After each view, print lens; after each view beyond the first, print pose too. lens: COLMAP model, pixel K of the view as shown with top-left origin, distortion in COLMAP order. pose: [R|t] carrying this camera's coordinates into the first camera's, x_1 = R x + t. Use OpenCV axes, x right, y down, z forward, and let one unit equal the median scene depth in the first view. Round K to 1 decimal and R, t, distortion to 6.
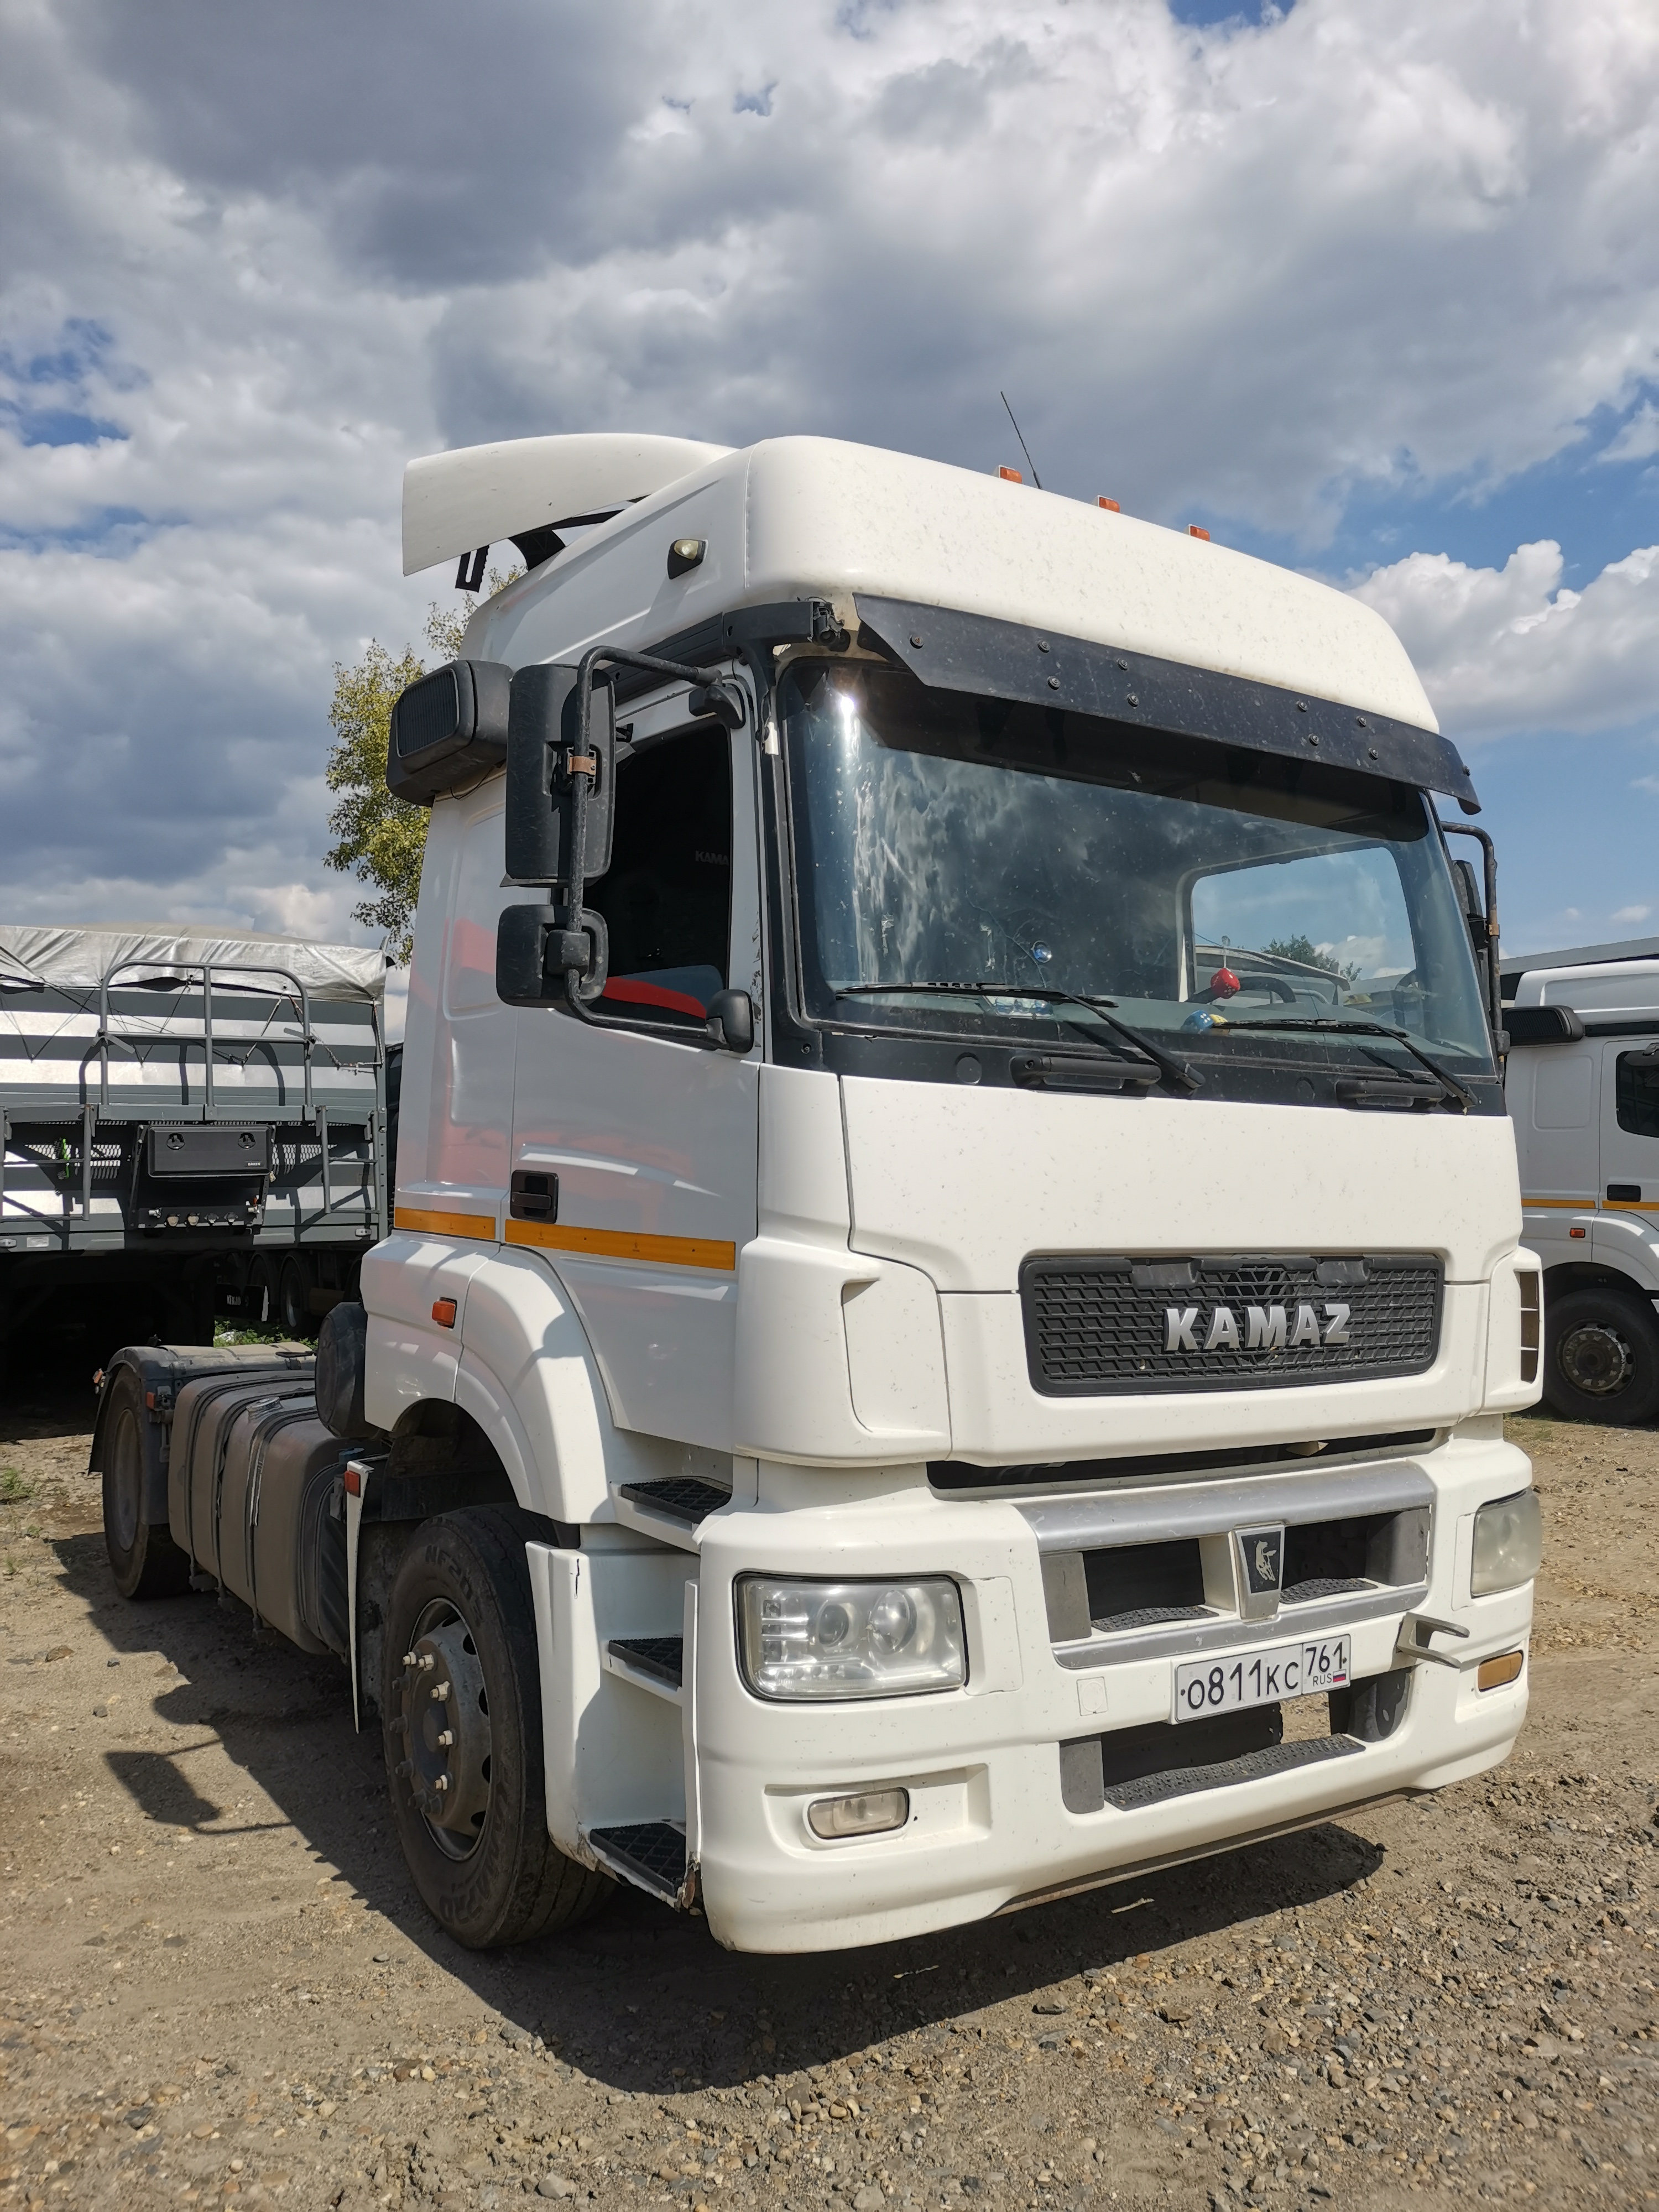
lens RADIAL K [[1662.7, 0, 827.7], [0, 1662.7, 1111.8], [0, 0, 1]] dist [0.074865, -0.098383]
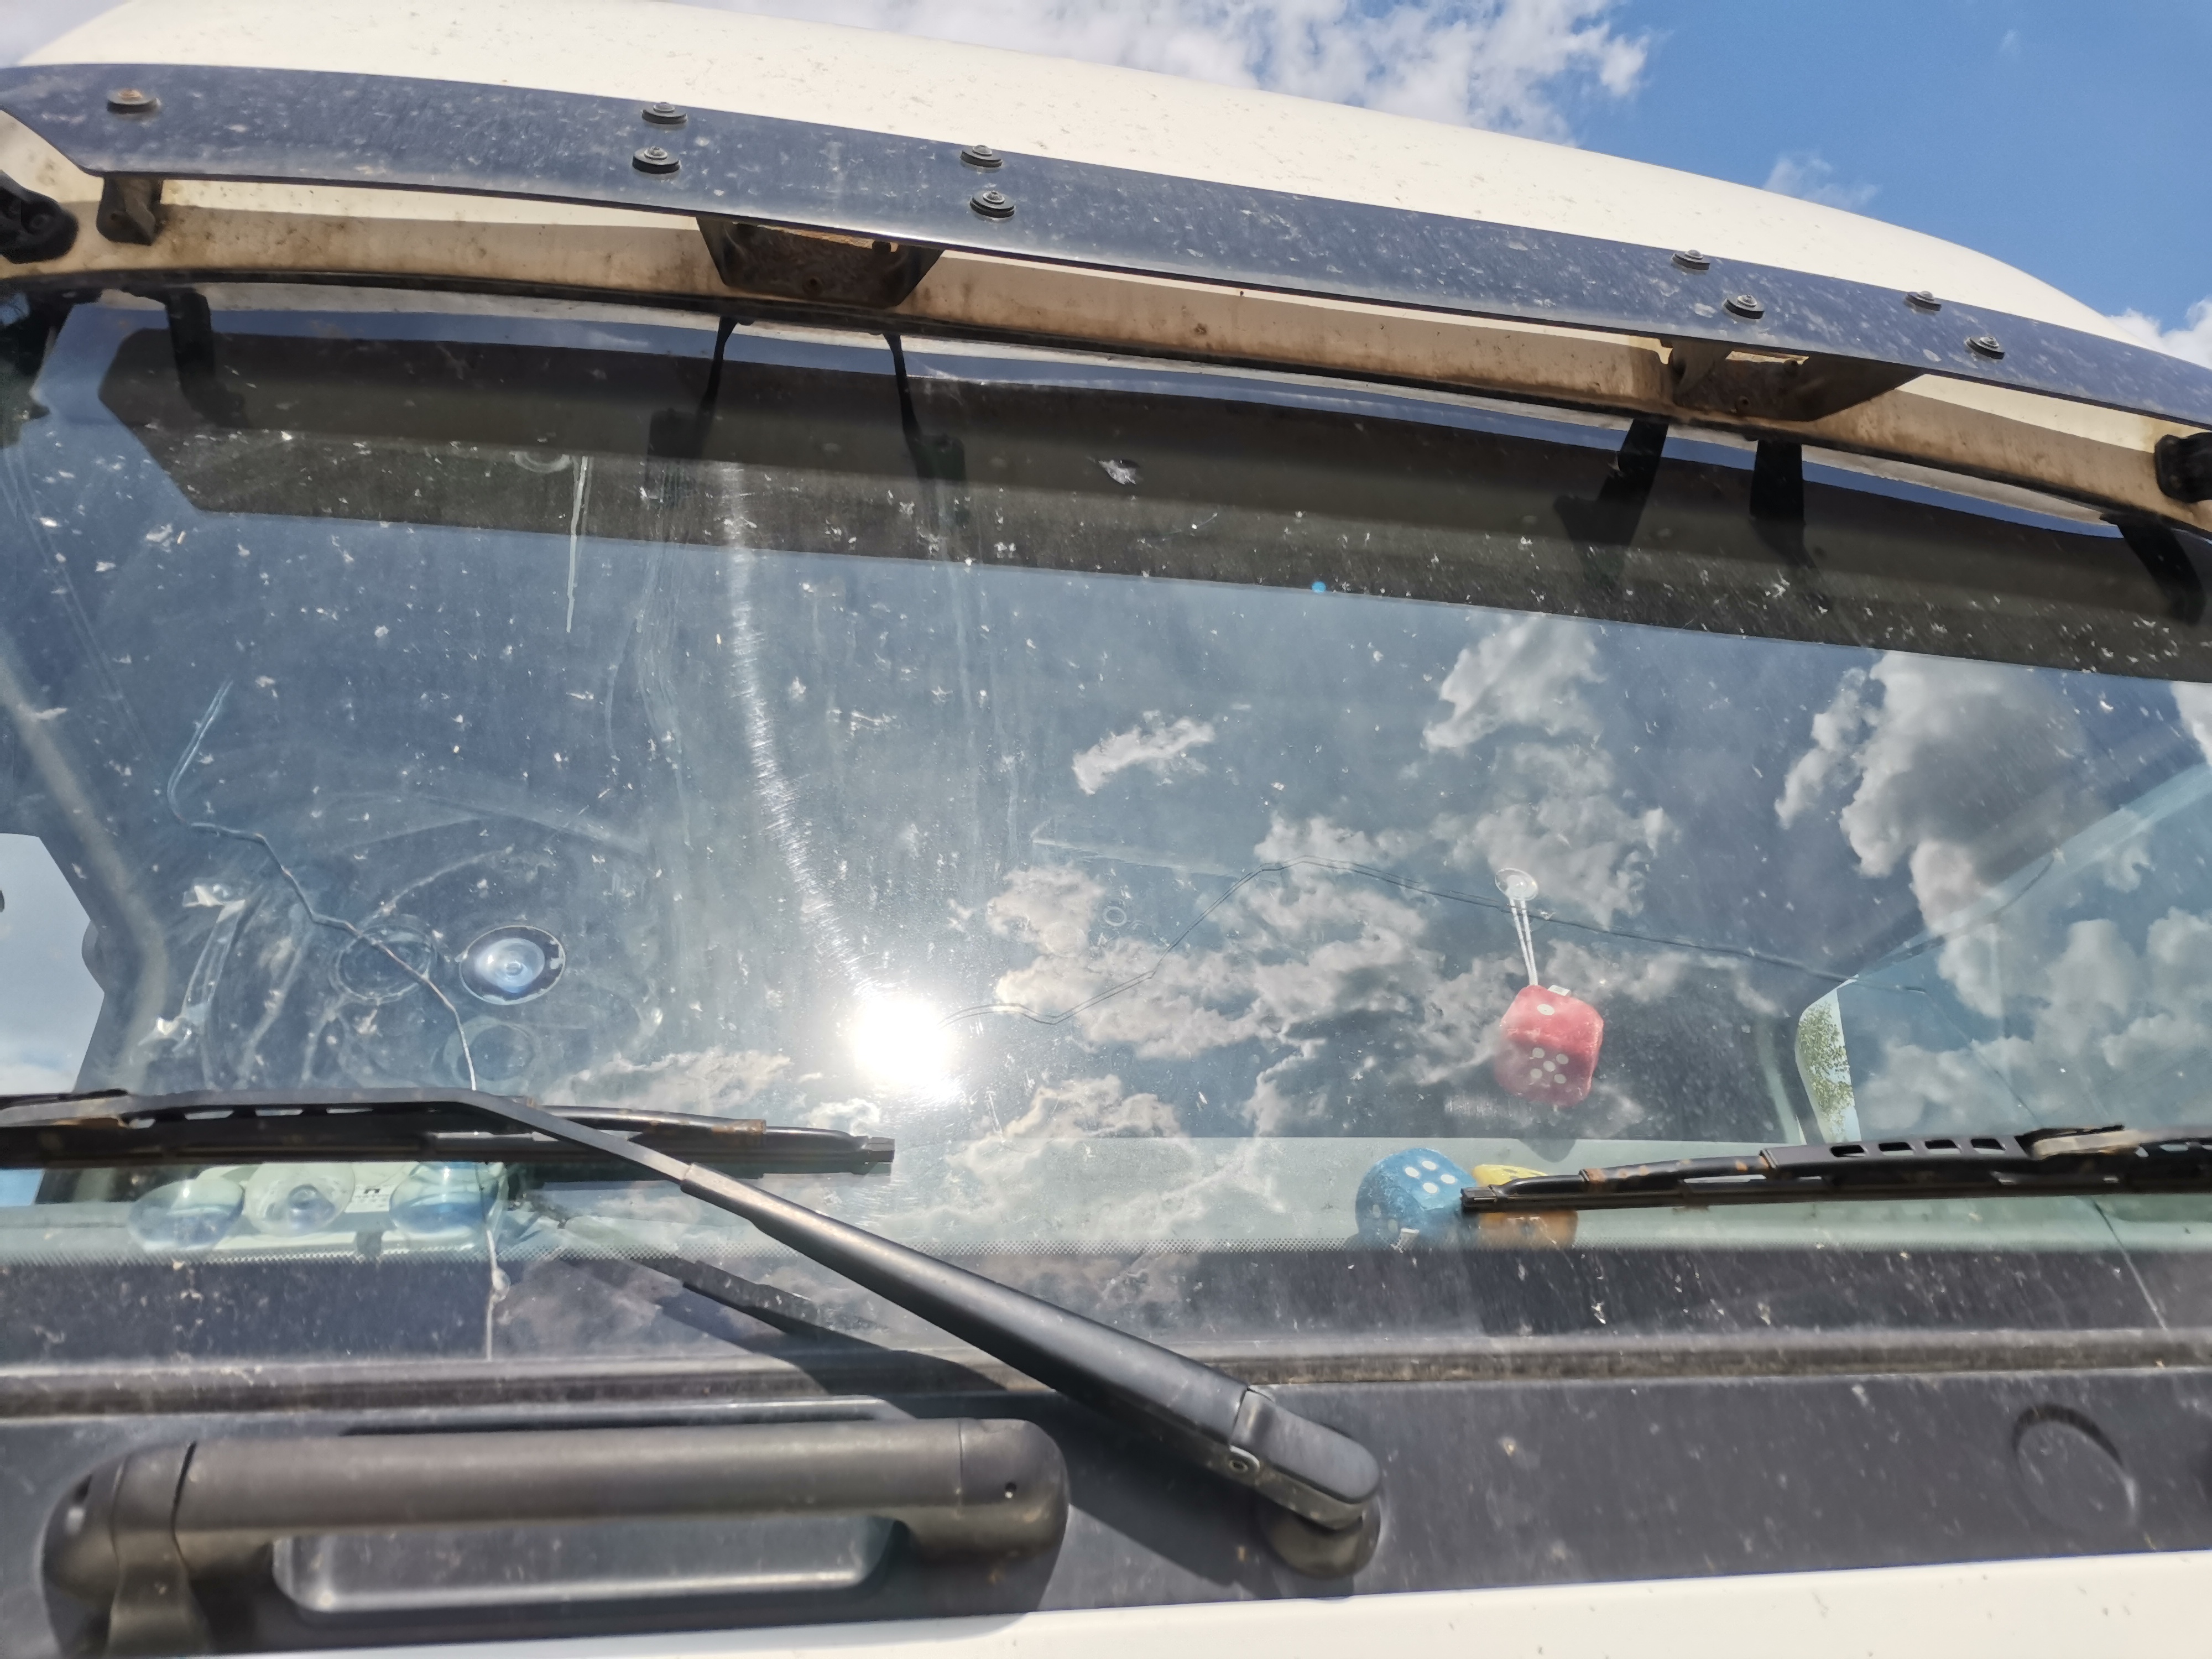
lens RADIAL K [[1662.7, 0, 1111.7], [0, 1662.7, 824.6], [0, 0, 1]] dist [0.074865, -0.098383]
pose [[0.936919, -0.230845, -0.262477, 0.267999], [0.094321, 0.890014, -0.446071, -0.003006], [0.336582, 0.393175, 0.855644, 0.813692]]
